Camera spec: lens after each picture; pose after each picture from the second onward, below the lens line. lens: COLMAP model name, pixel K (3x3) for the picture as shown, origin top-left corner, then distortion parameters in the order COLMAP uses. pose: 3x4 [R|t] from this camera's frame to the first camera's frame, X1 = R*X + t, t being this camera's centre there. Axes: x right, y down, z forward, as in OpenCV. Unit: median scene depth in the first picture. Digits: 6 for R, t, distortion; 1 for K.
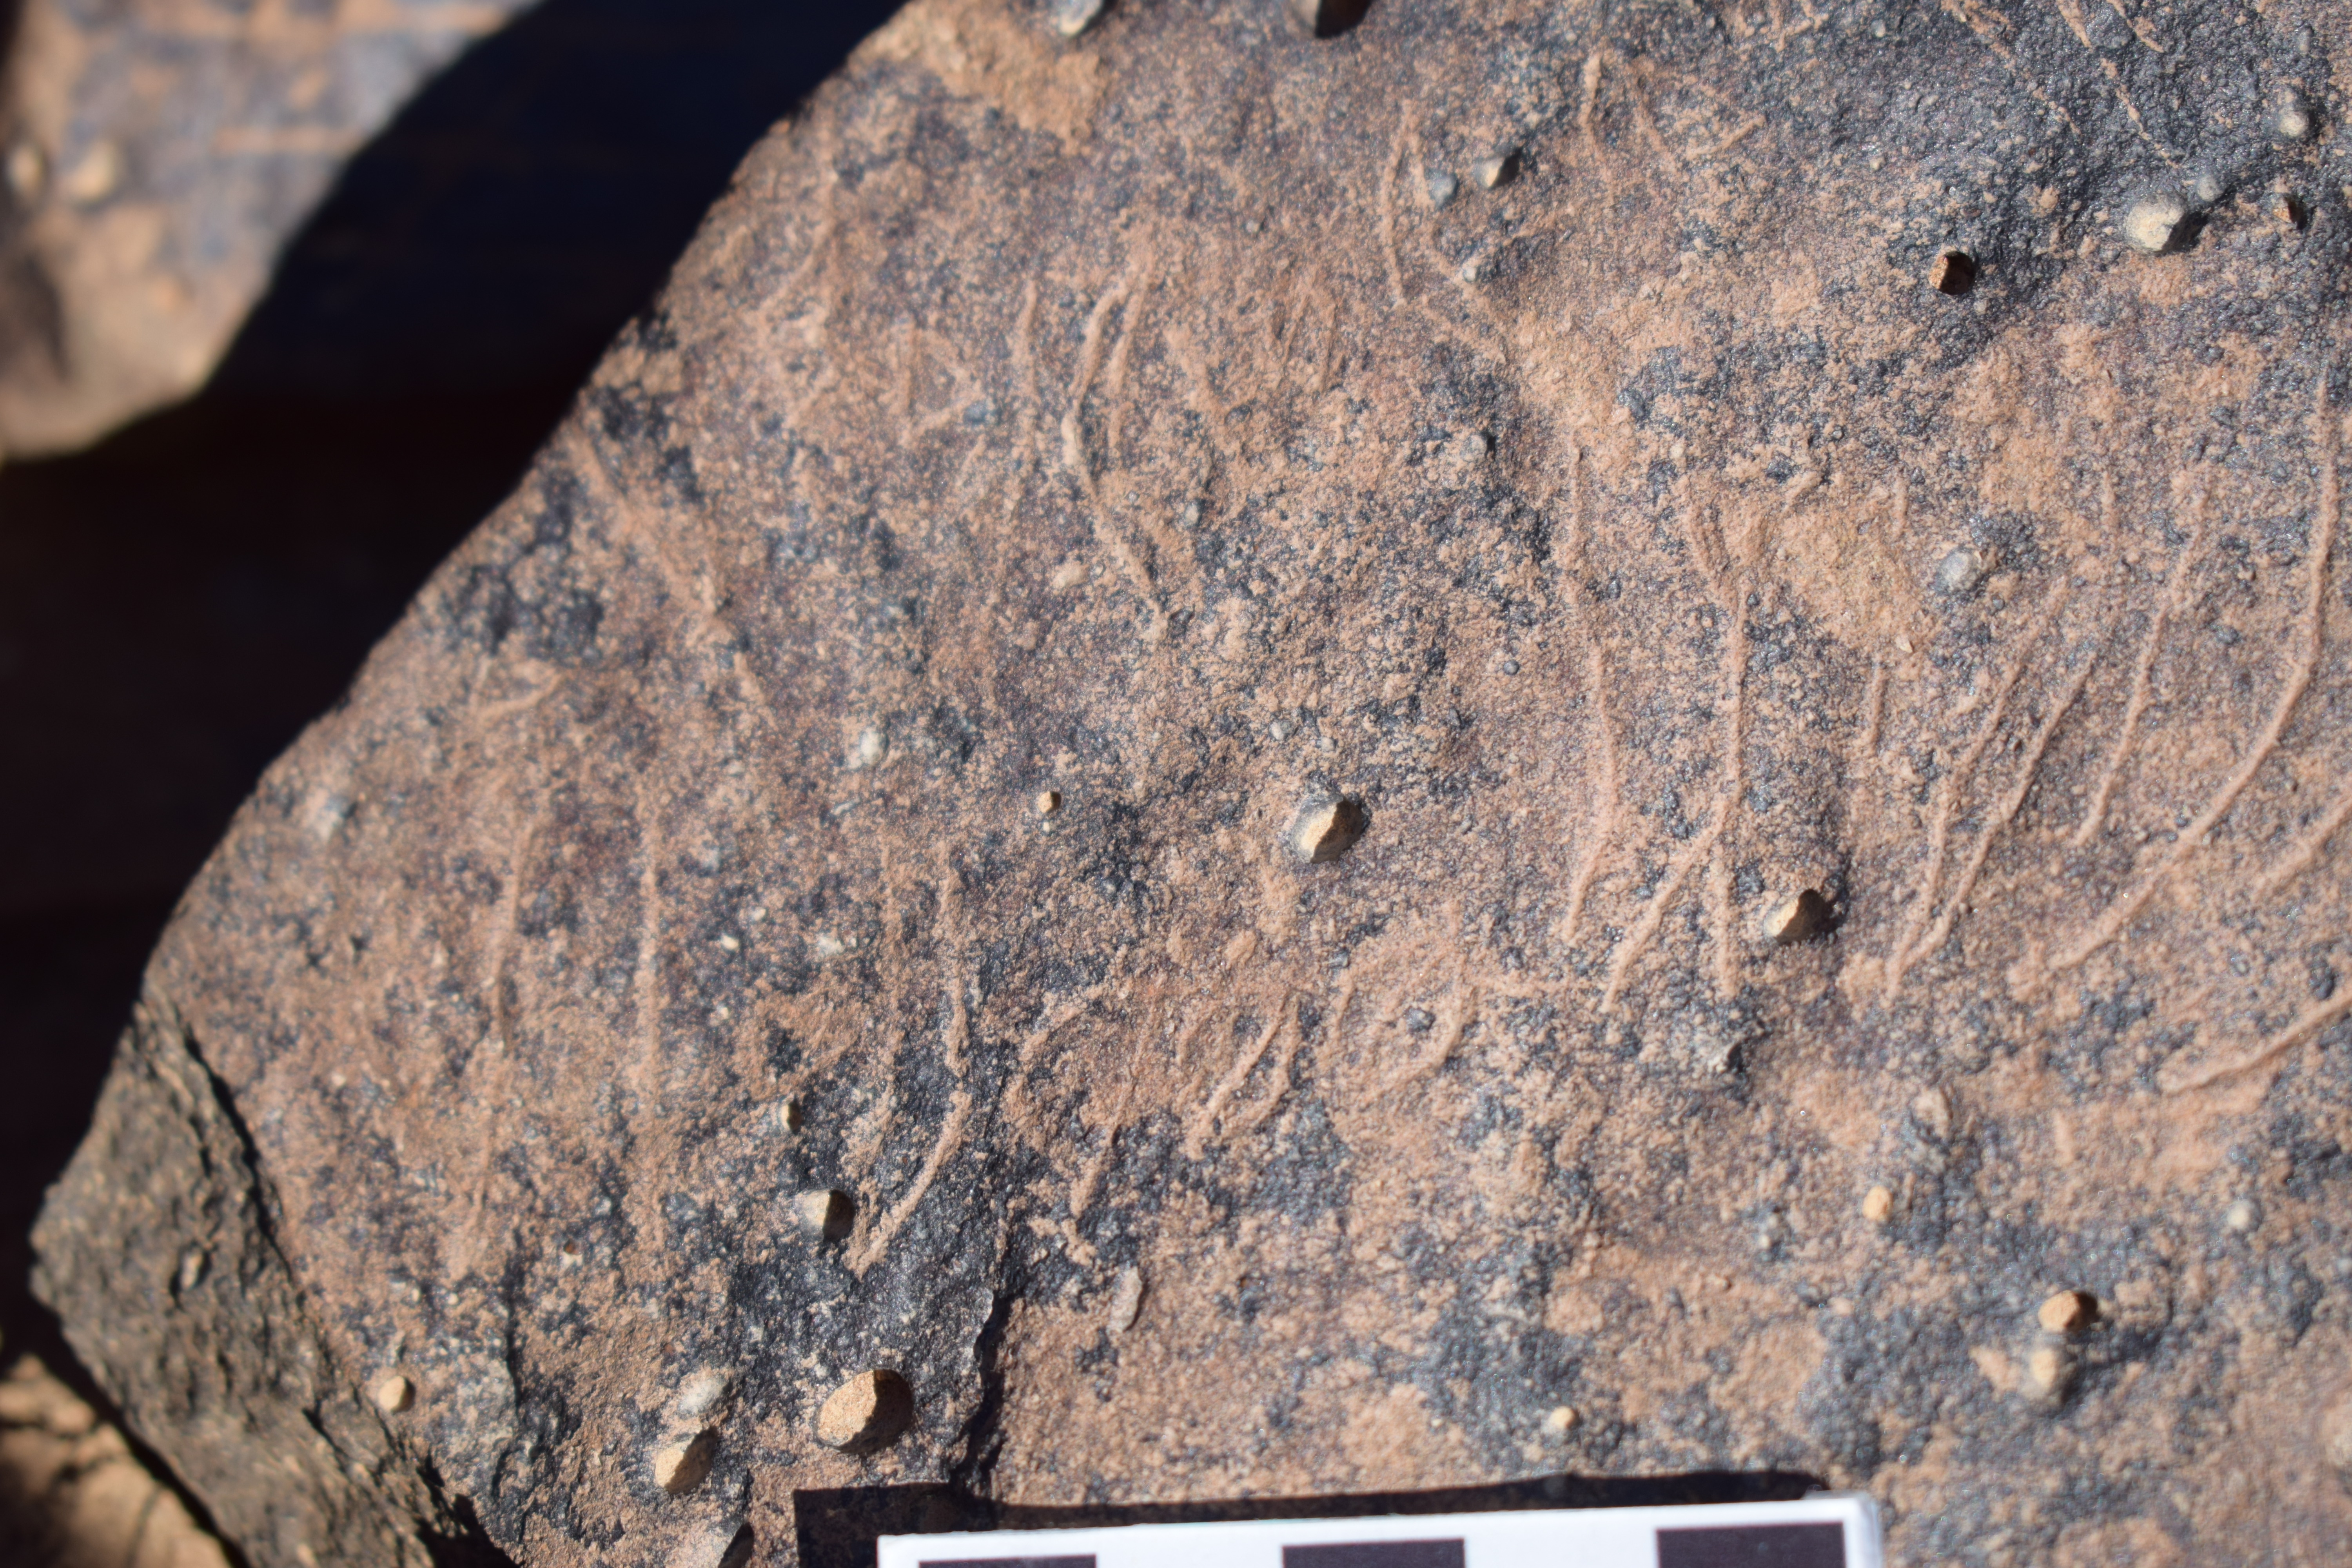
lens RADIAL K [[4473.8, 0, 1176.0], [0, 4473.8, 784.0], [0, 0, 1]] dist [0.013054, 0.021085]
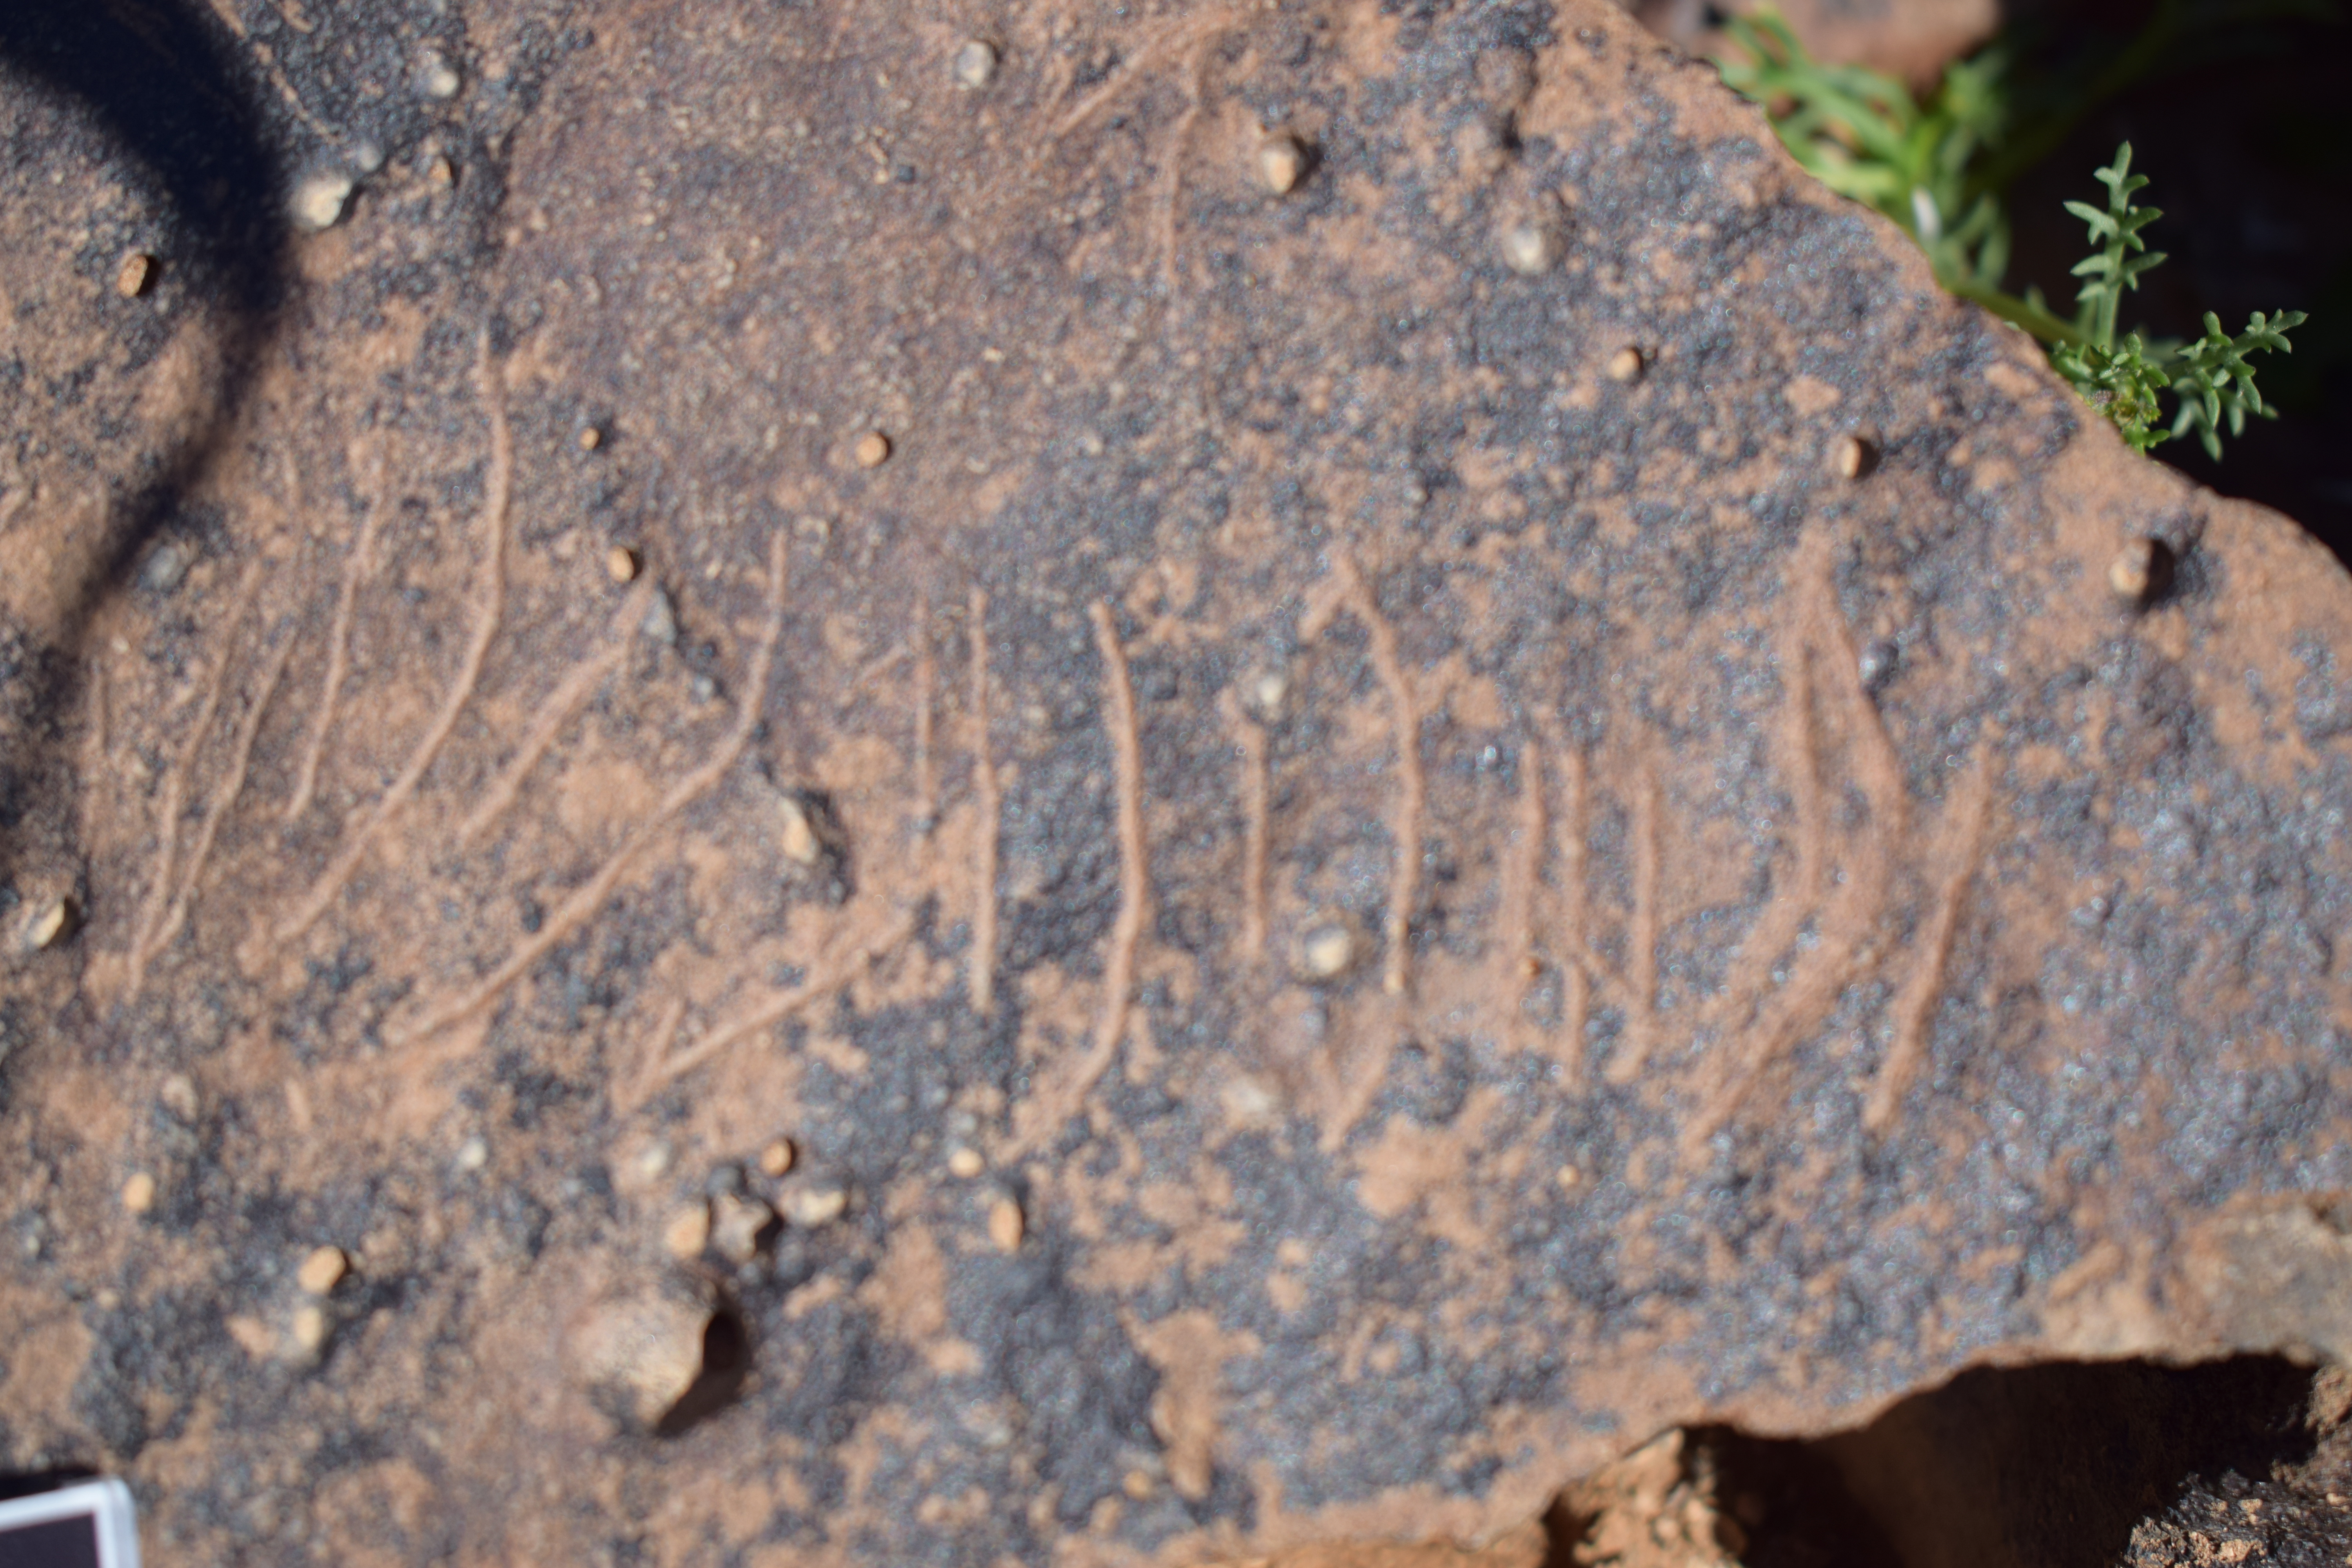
lens RADIAL K [[4473.8, 0, 1176.0], [0, 4473.8, 784.0], [0, 0, 1]] dist [0.013054, 0.021085]
pose [[0.989447, -0.144758, 0.006239, 0.386467], [0.144489, 0.988990, 0.031949, 0.002329], [-0.010795, -0.030711, 0.999470, -0.028164]]
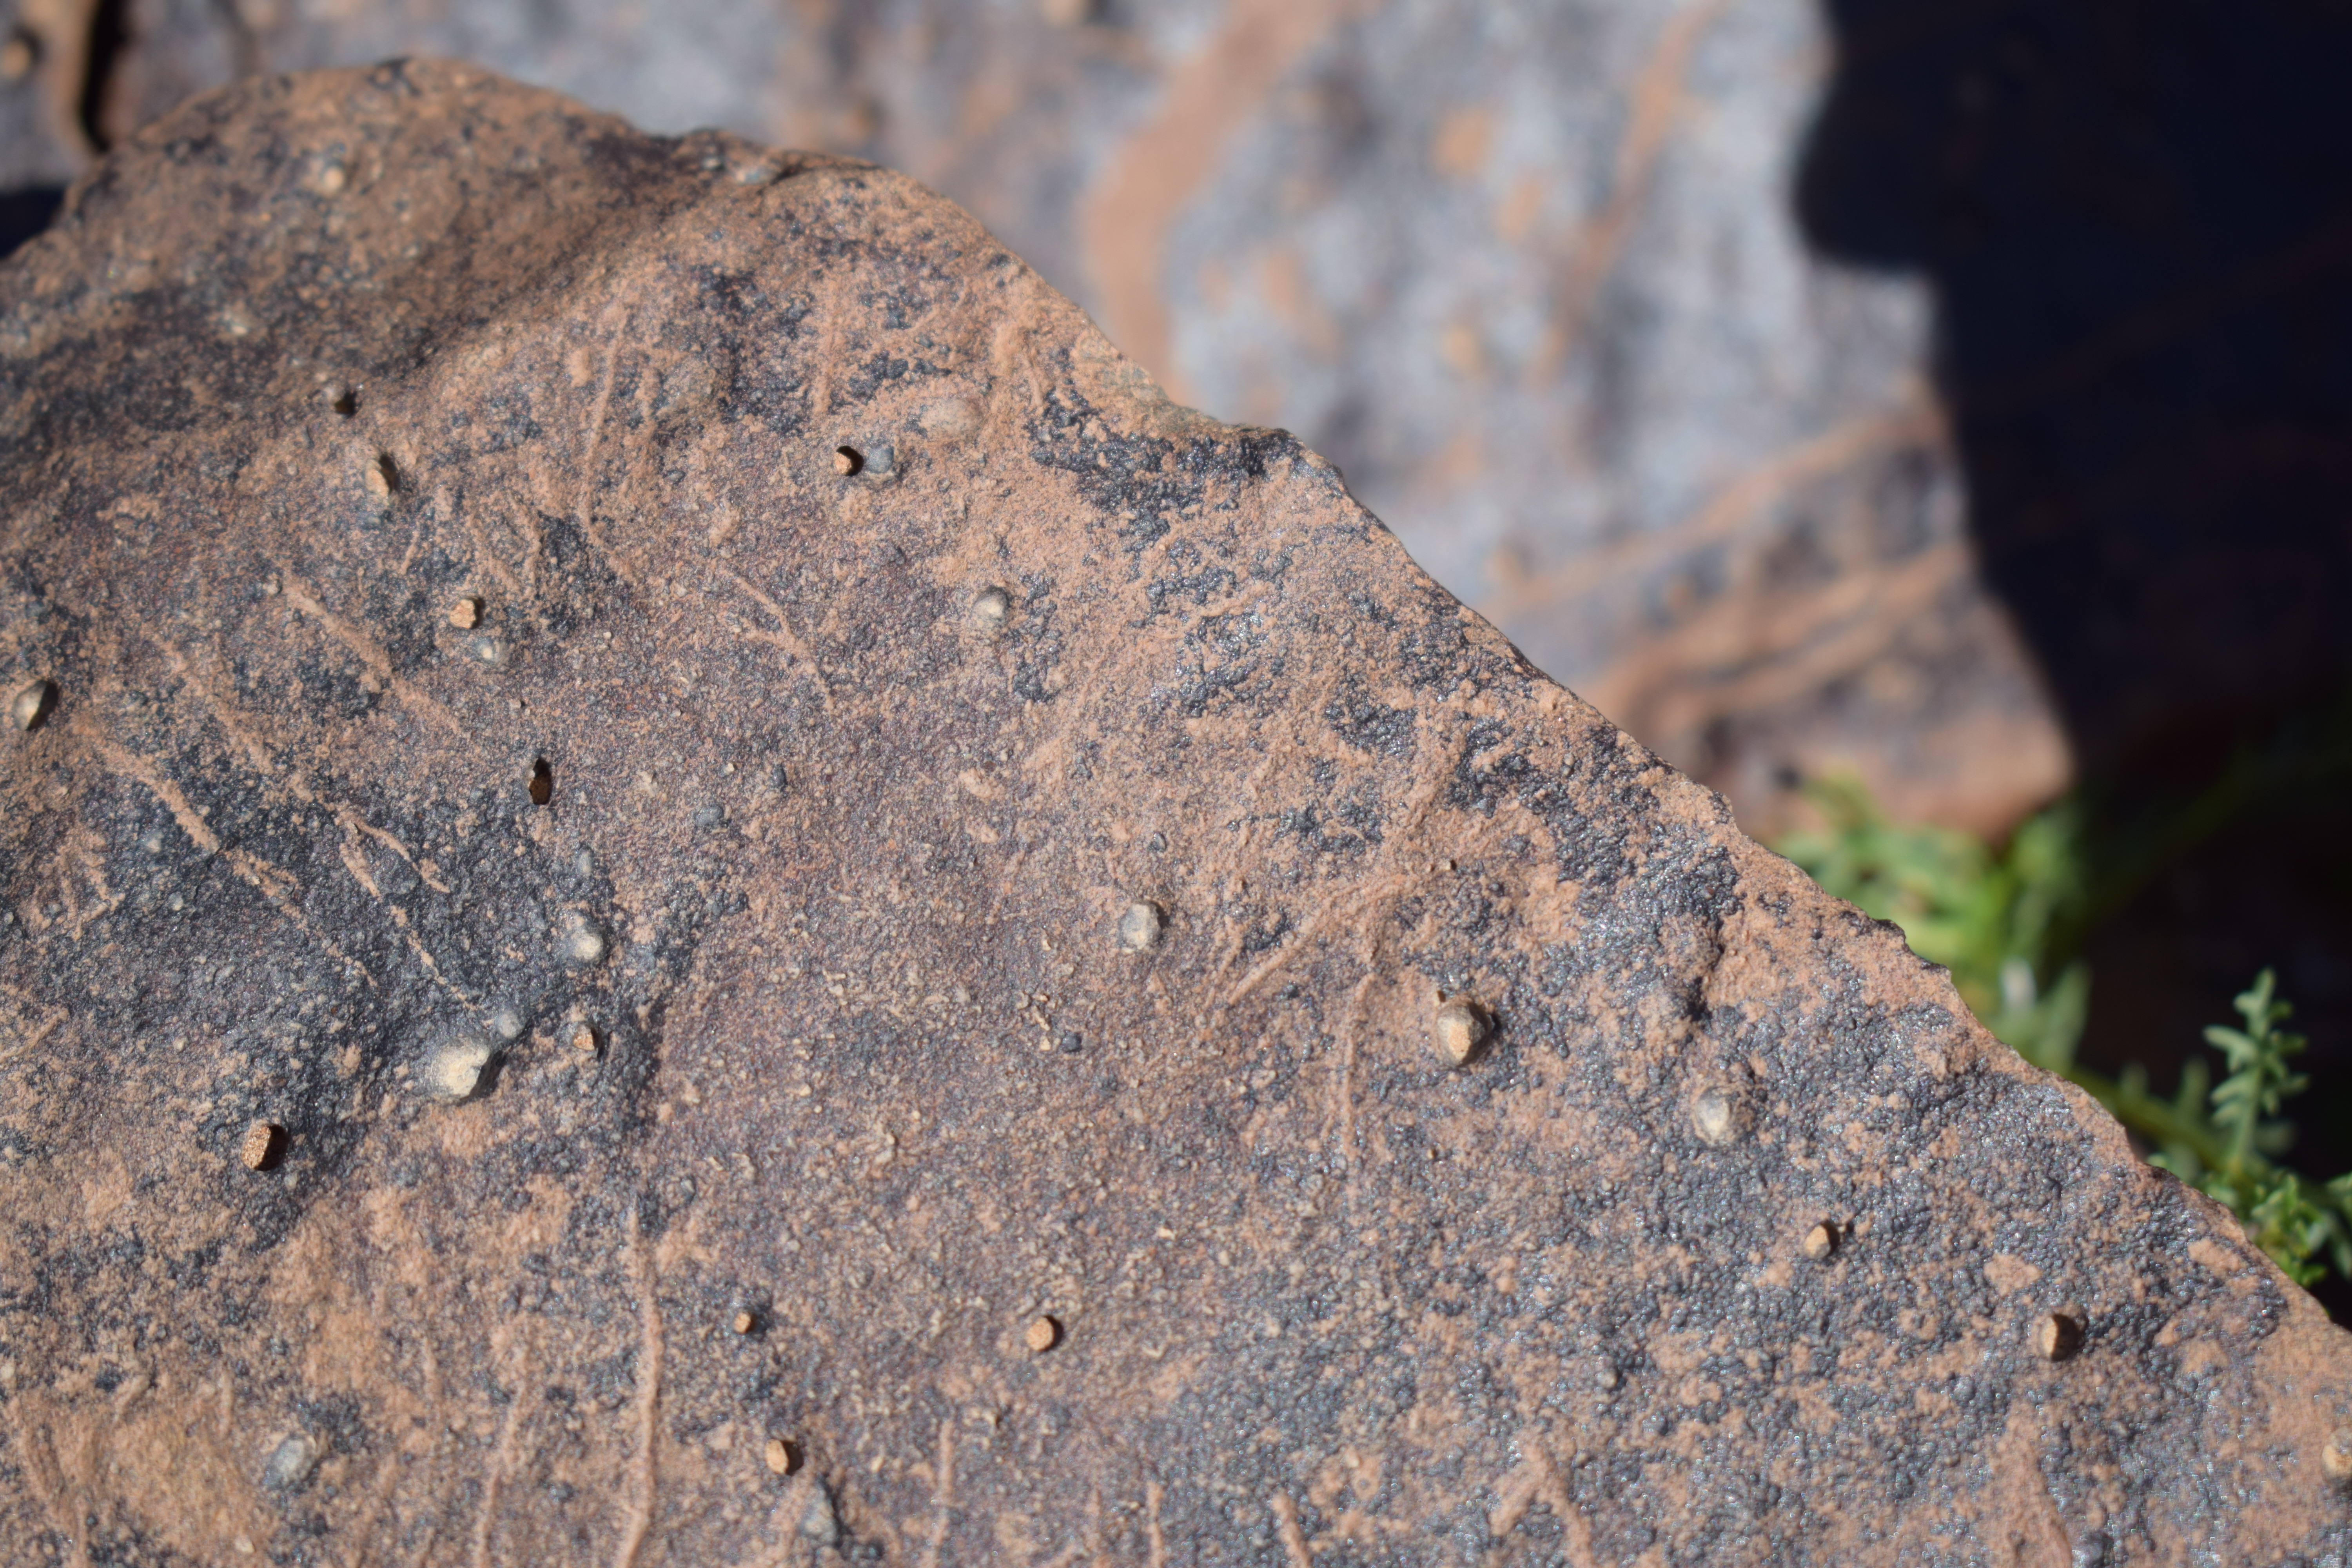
lens RADIAL K [[4473.8, 0, 1176.0], [0, 4473.8, 784.0], [0, 0, 1]] dist [0.013054, 0.021085]
pose [[0.986947, -0.145737, 0.068534, 0.315956], [0.149996, 0.986758, -0.061726, -0.102814], [-0.058631, 0.071200, 0.995737, 0.009005]]
